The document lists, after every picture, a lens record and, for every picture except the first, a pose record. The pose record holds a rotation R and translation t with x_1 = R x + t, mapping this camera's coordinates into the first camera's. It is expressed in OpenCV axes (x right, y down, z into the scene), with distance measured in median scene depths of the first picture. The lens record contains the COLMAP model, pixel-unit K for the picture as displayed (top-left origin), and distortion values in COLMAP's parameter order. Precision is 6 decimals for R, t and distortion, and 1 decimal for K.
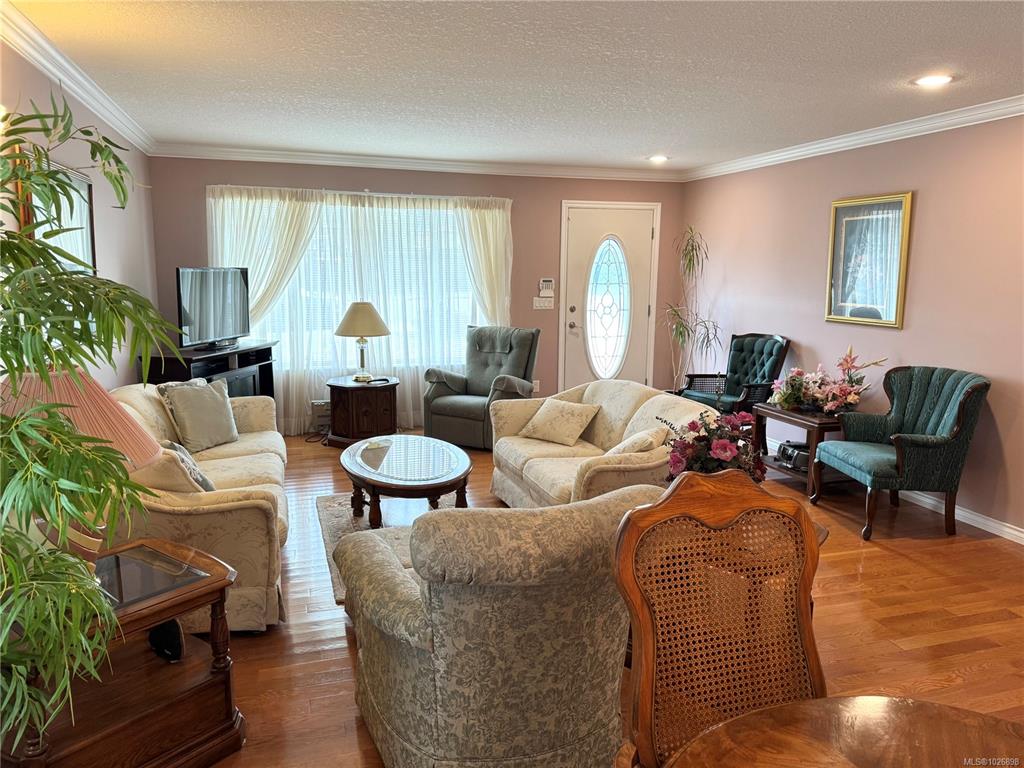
lens RADIAL K [[723.5, 0, 512.9], [0, 723.5, 388.1], [0, 0, 1]] dist [0.073727, -0.092575]
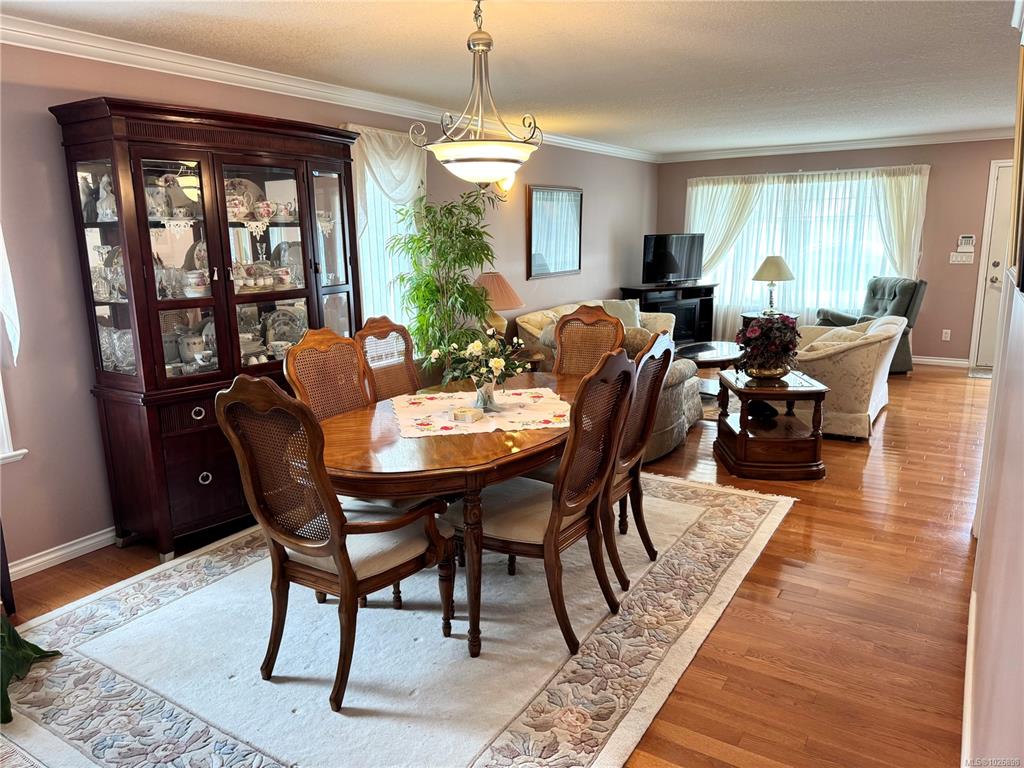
lens RADIAL K [[723.5, 0, 513.3], [0, 723.5, 381.5], [0, 0, 1]] dist [0.073727, -0.092575]
pose [[0.640924, 0.134563, -0.755718, 0.514586], [-0.102835, 0.990692, 0.089188, 0.039858], [0.760685, 0.020552, 0.648796, -0.237453]]
